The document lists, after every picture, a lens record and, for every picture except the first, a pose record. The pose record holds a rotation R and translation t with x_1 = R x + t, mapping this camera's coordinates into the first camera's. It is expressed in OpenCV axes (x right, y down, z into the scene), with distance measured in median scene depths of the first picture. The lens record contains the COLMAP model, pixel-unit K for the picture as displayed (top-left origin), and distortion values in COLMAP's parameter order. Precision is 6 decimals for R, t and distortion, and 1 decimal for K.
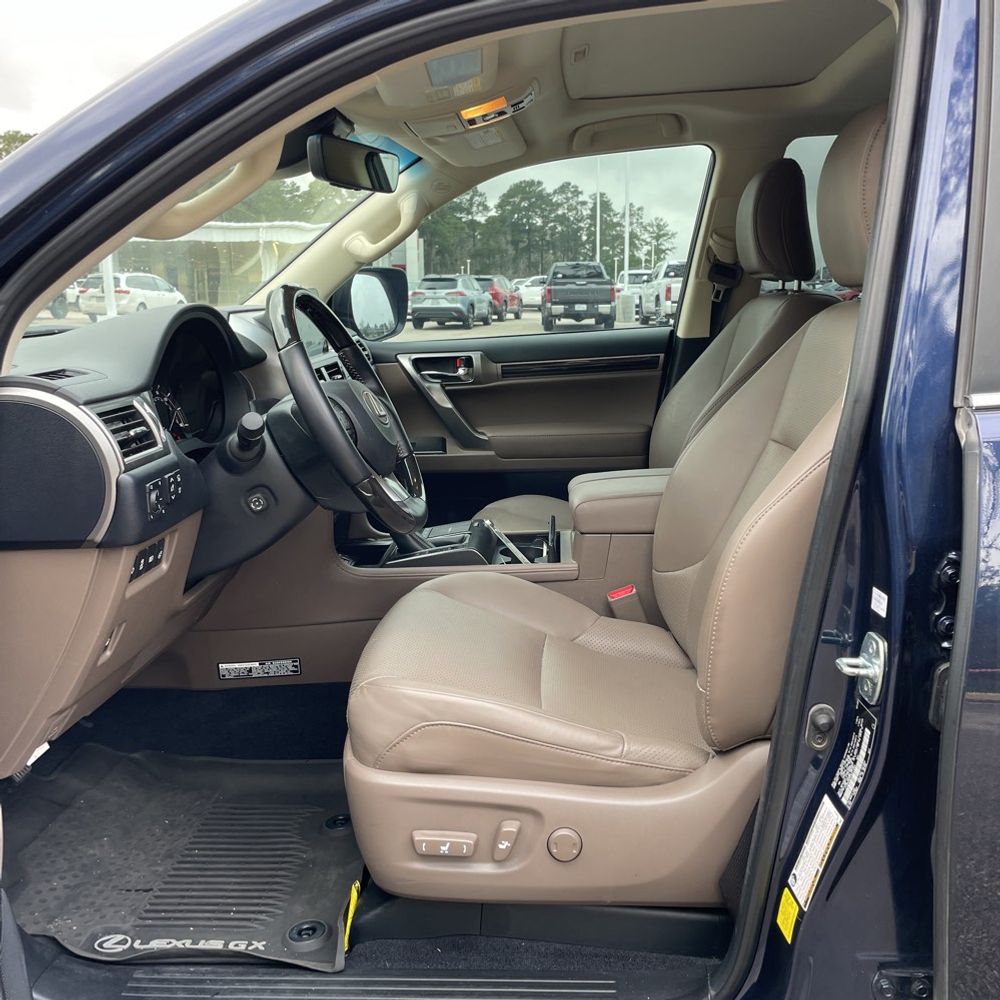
lens RADIAL K [[1021.5, 0, 519.4], [0, 1021.5, 494.7], [0, 0, 1]] dist [0.114744, -0.188404]
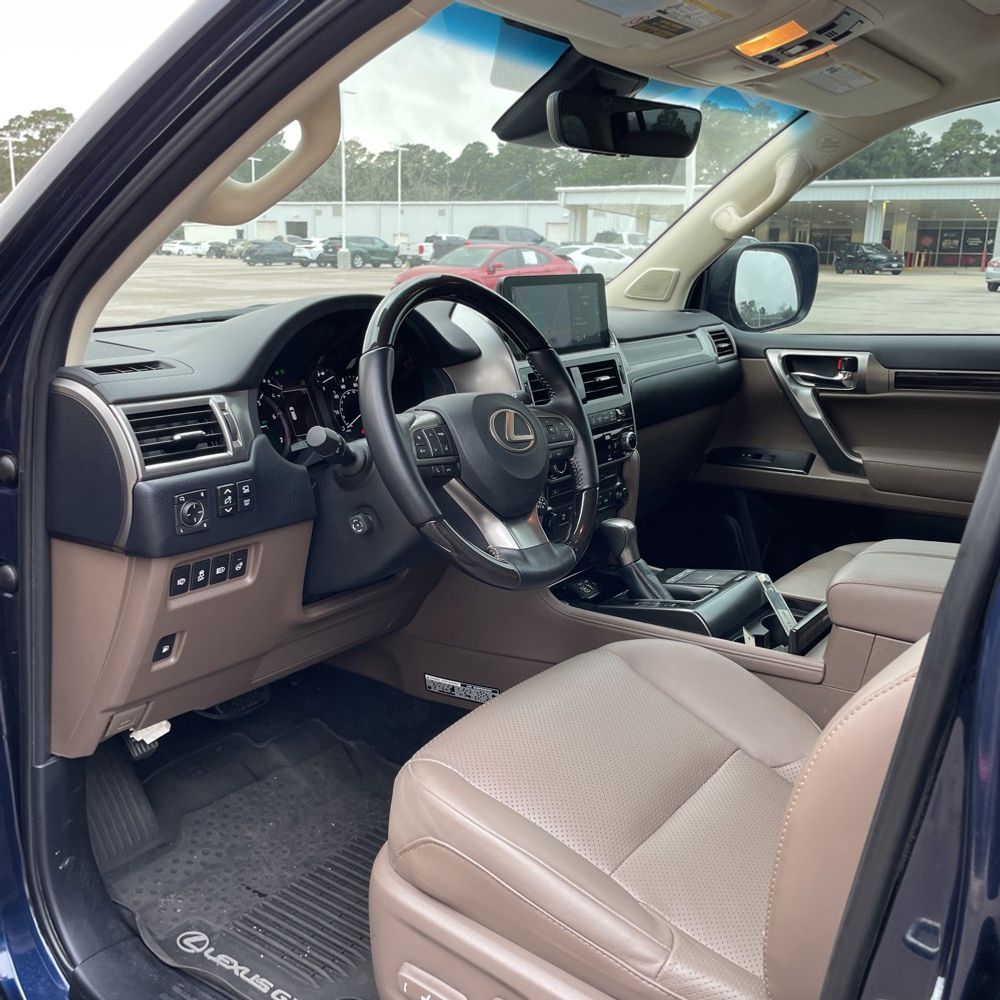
lens RADIAL K [[1021.5, 0, 519.4], [0, 1021.5, 494.7], [0, 0, 1]] dist [0.114744, -0.188404]
pose [[0.830168, 0.153776, -0.535887, 0.252997], [-0.132926, 0.988082, 0.077614, -0.080434], [0.541435, 0.006801, 0.840715, 0.258686]]
